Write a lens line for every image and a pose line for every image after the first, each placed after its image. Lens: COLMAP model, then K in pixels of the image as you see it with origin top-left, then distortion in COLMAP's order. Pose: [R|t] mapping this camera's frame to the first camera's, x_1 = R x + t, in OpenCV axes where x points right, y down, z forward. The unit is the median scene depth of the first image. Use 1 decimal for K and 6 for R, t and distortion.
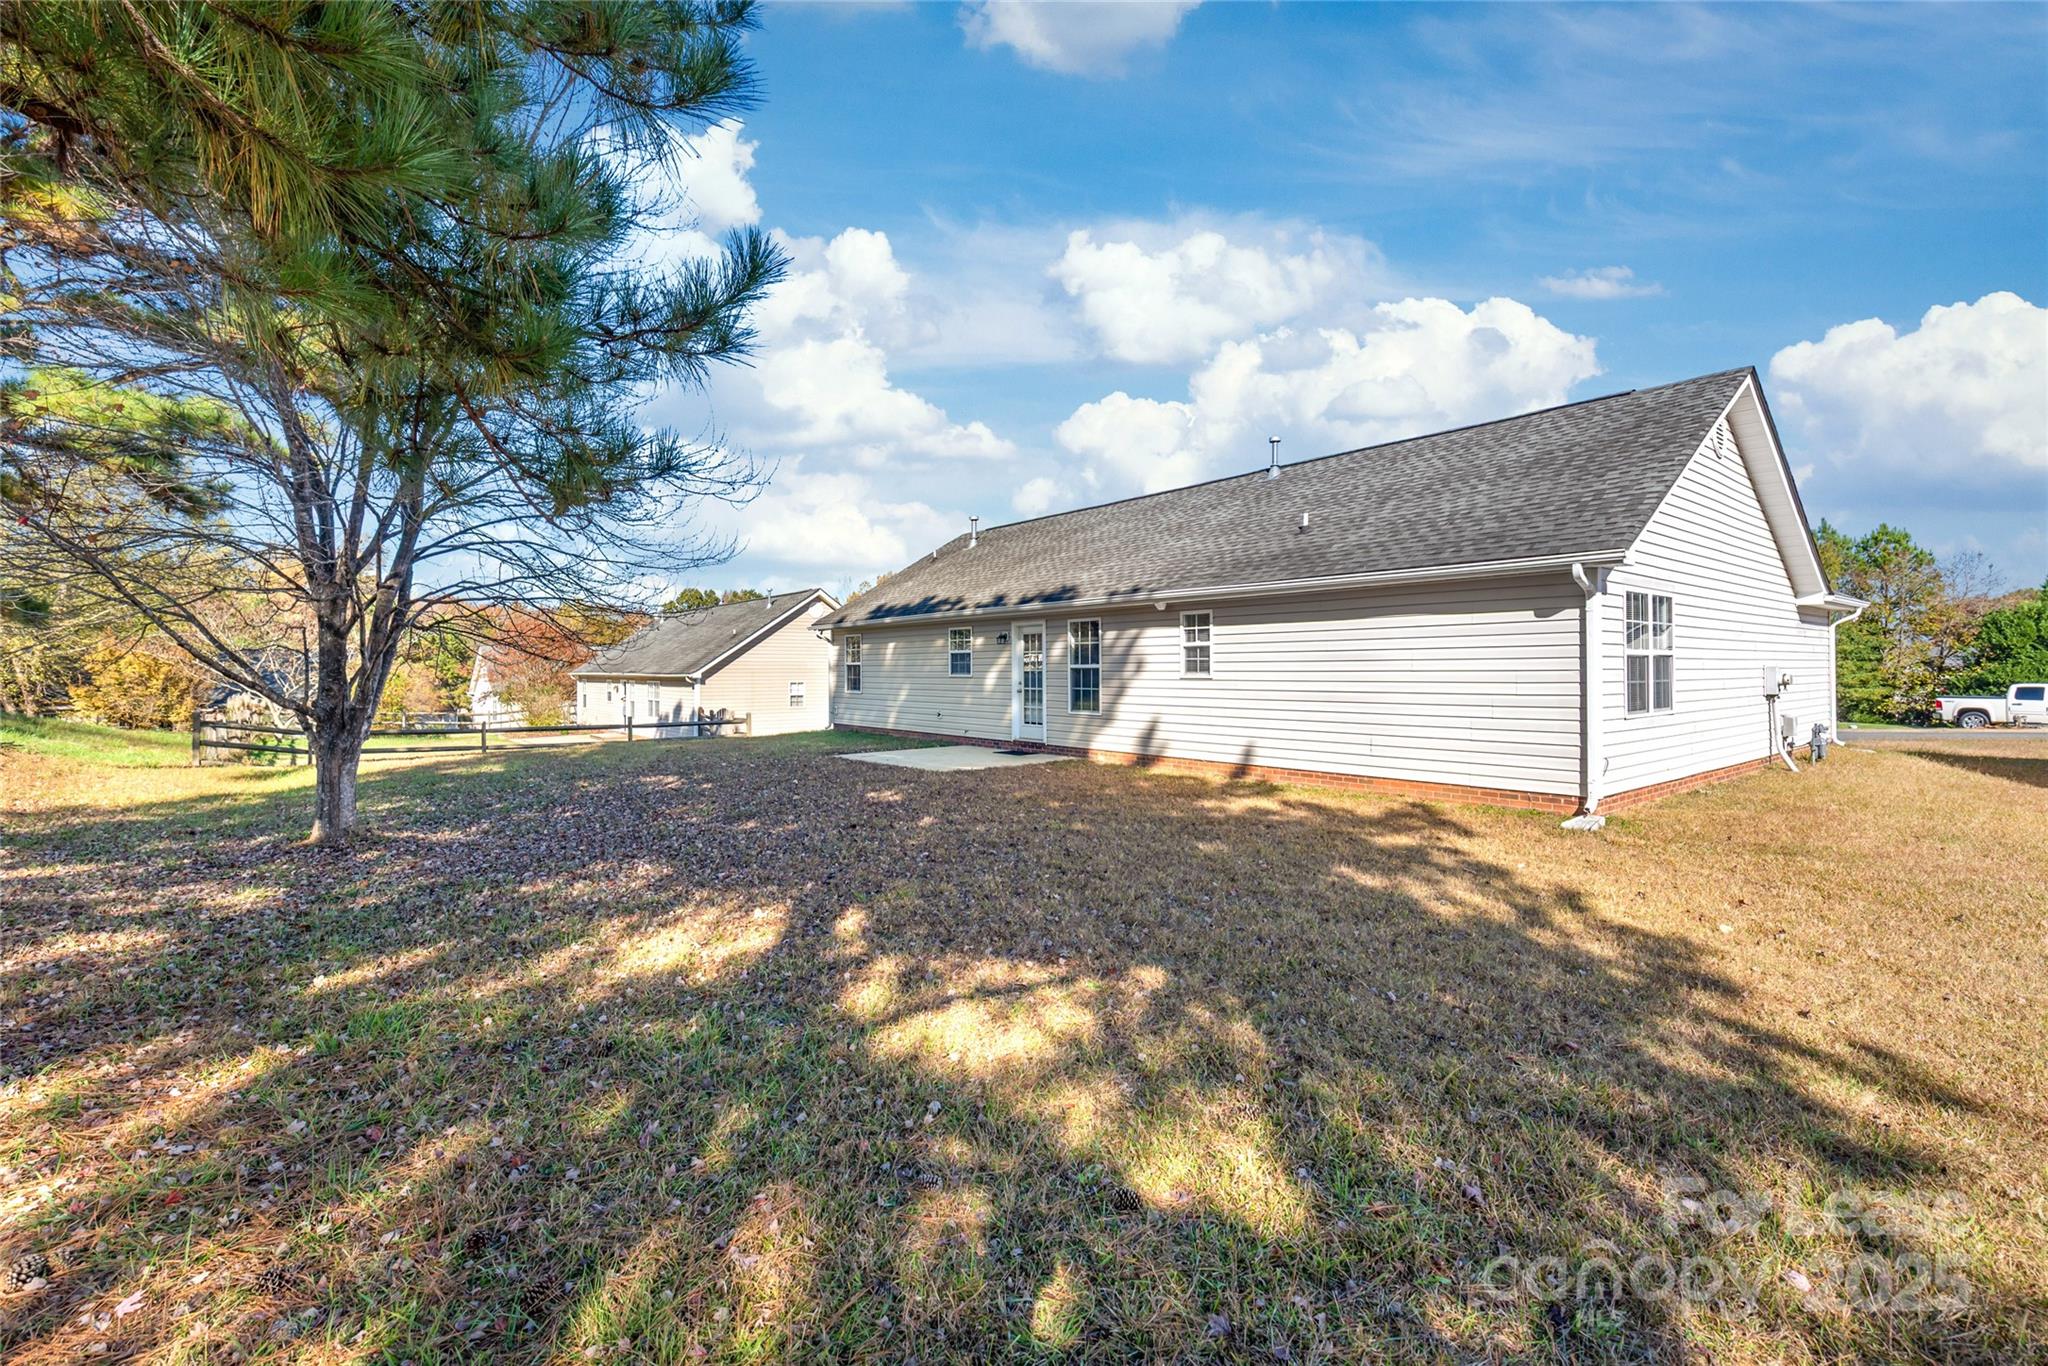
lens RADIAL K [[872.7, 0, 1022.7], [0, 872.7, 670.8], [0, 0, 1]] dist [0.001348, -0.000567]
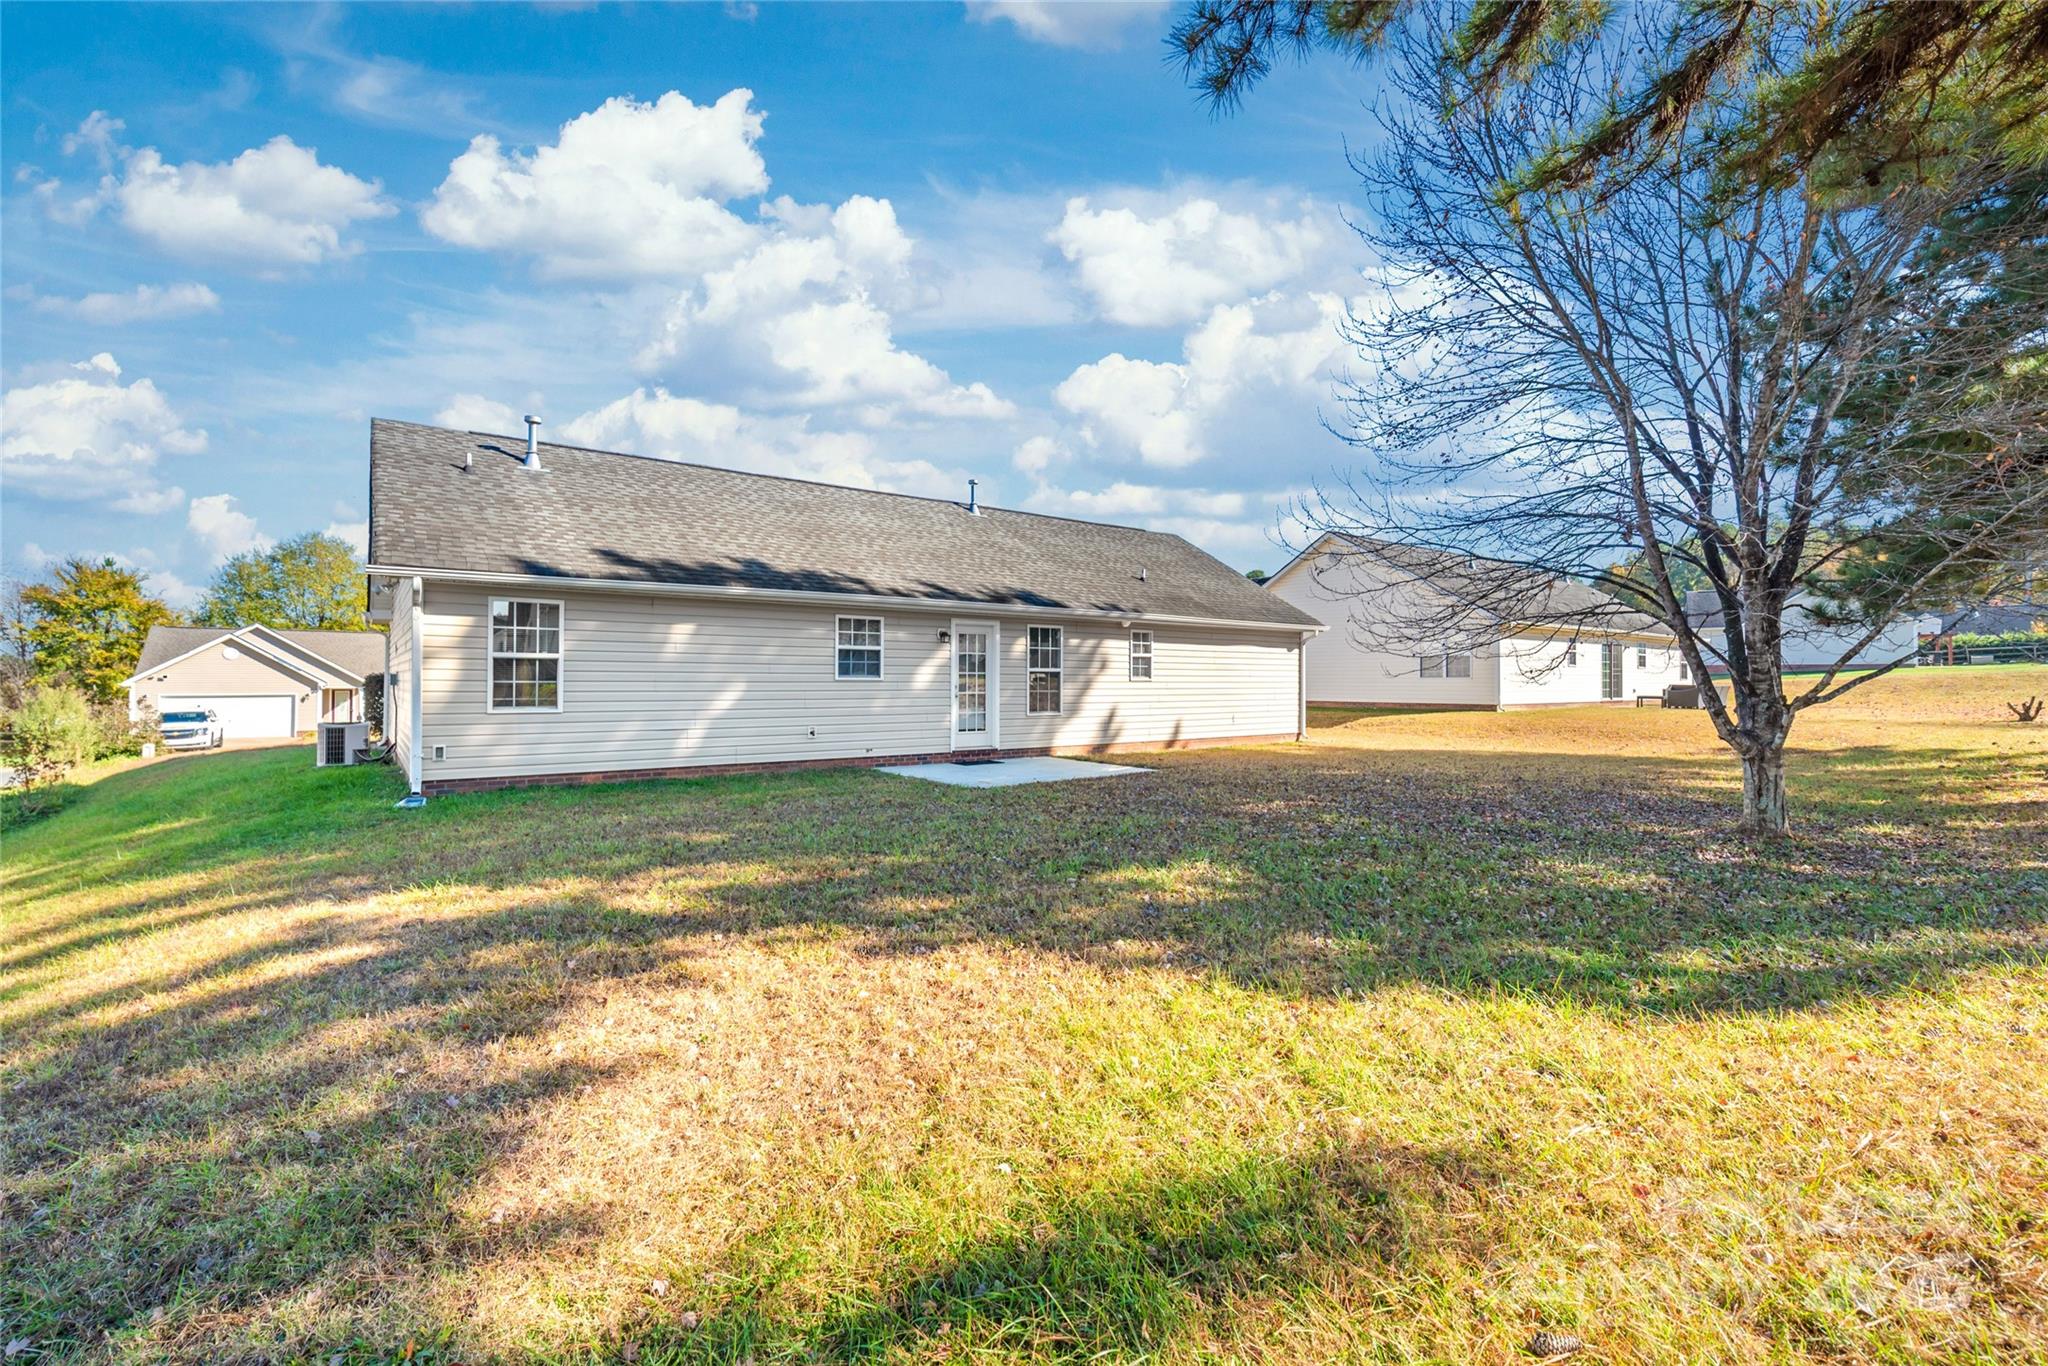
lens RADIAL K [[872.7, 0, 1022.7], [0, 872.7, 670.8], [0, 0, 1]] dist [0.001348, -0.000567]
pose [[0.020874, 0.009714, 0.999735, -1.005080], [-0.005762, 0.999937, -0.009596, 0.006277], [-0.999766, -0.005560, 0.020928, 1.019358]]
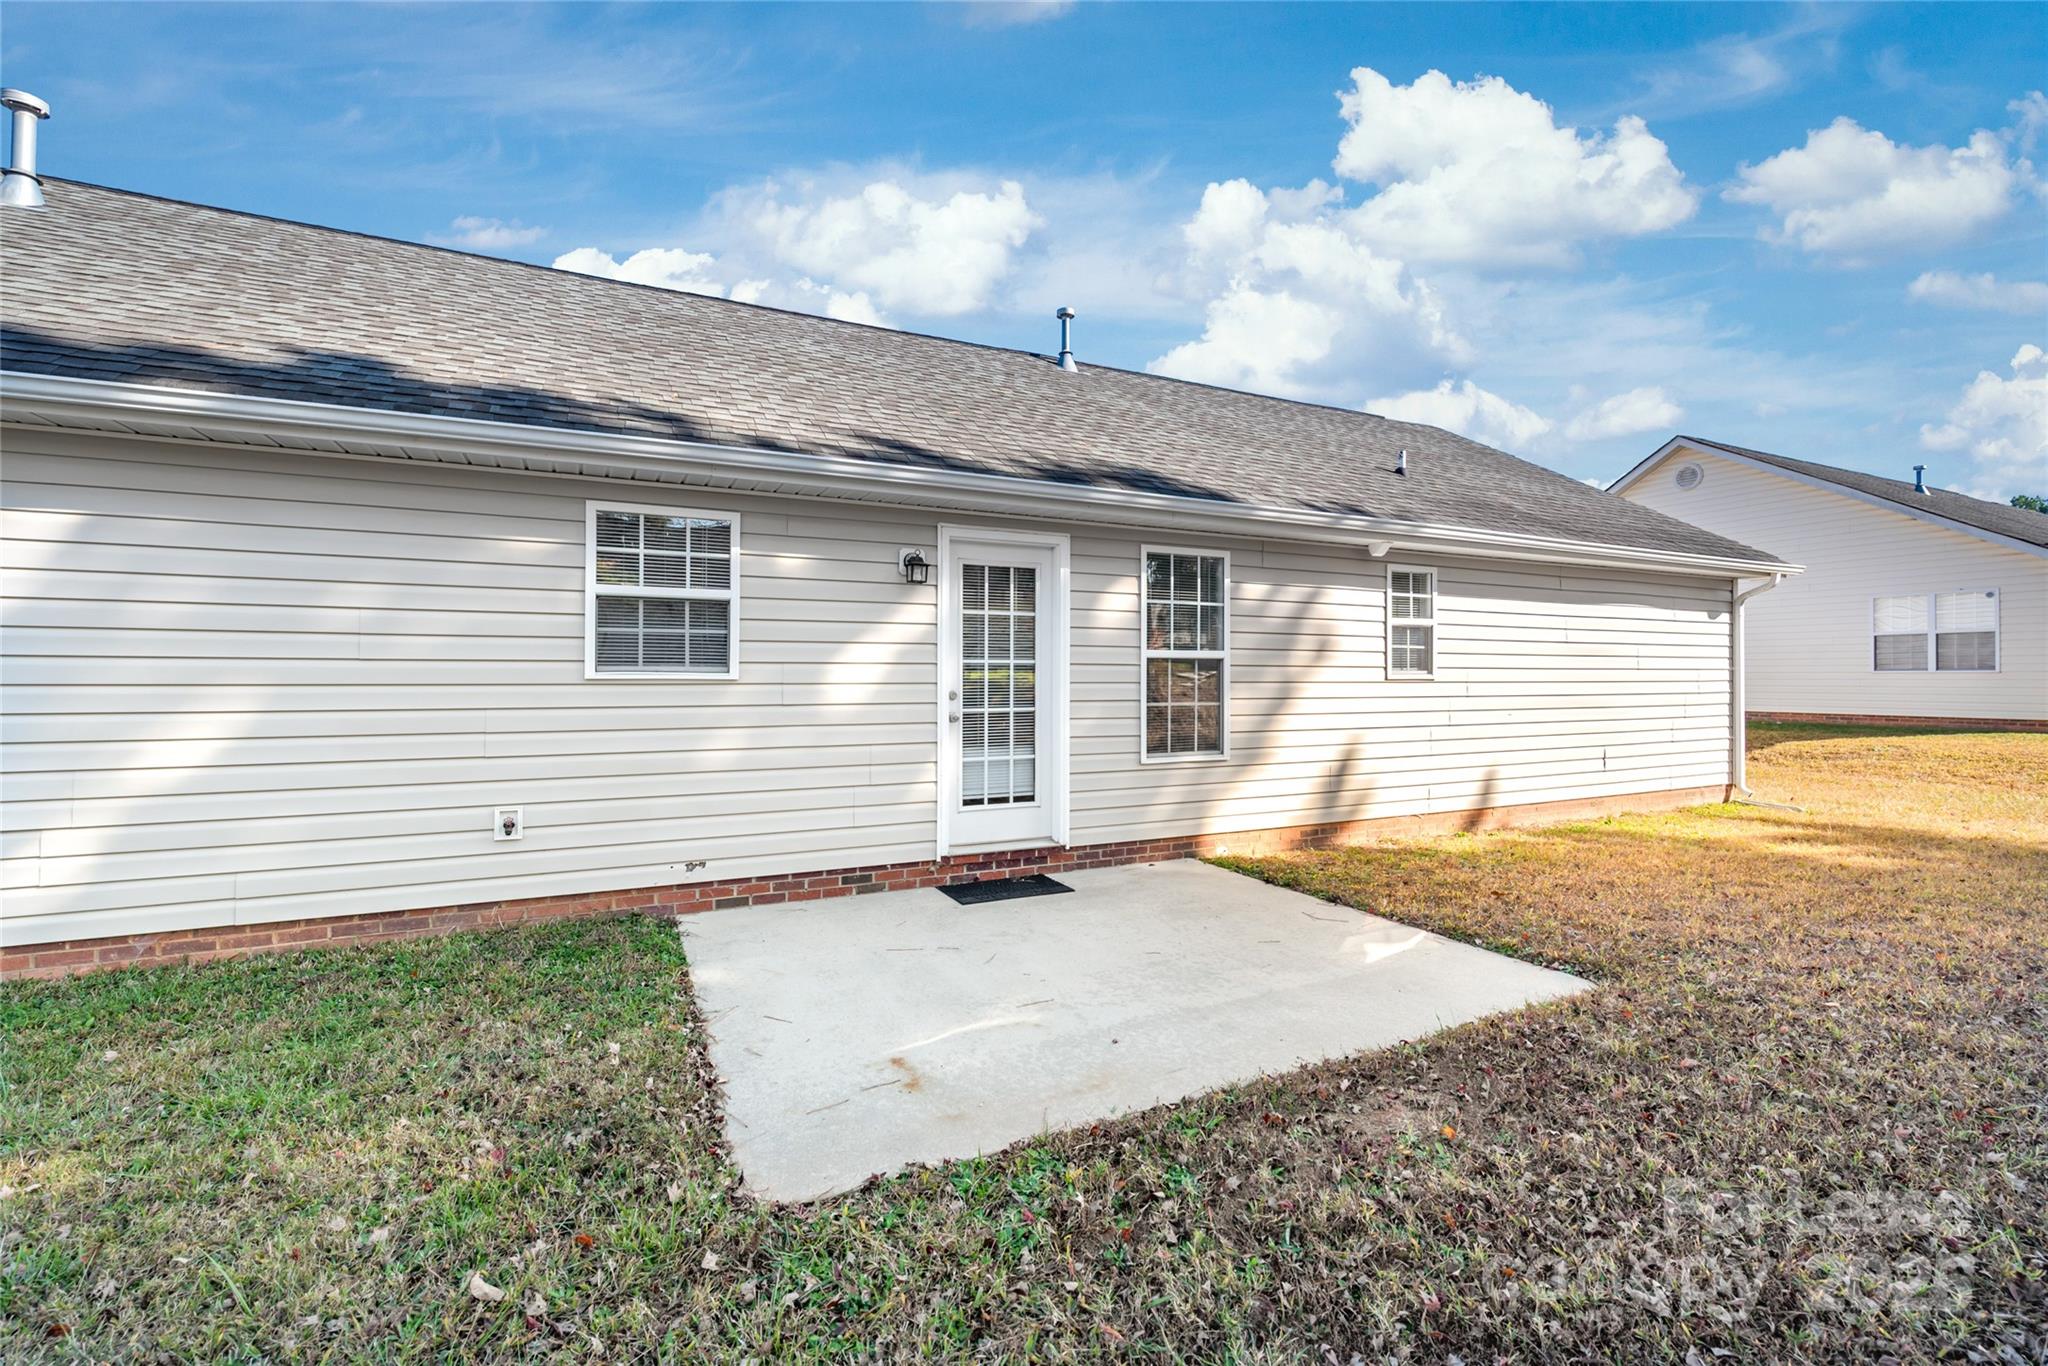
lens RADIAL K [[872.7, 0, 1022.7], [0, 872.7, 670.8], [0, 0, 1]] dist [0.001348, -0.000567]
pose [[0.223592, 0.004890, 0.974670, -0.393344], [-0.004316, 0.999983, -0.004027, 0.005758], [-0.974673, -0.003306, 0.223610, 0.995429]]
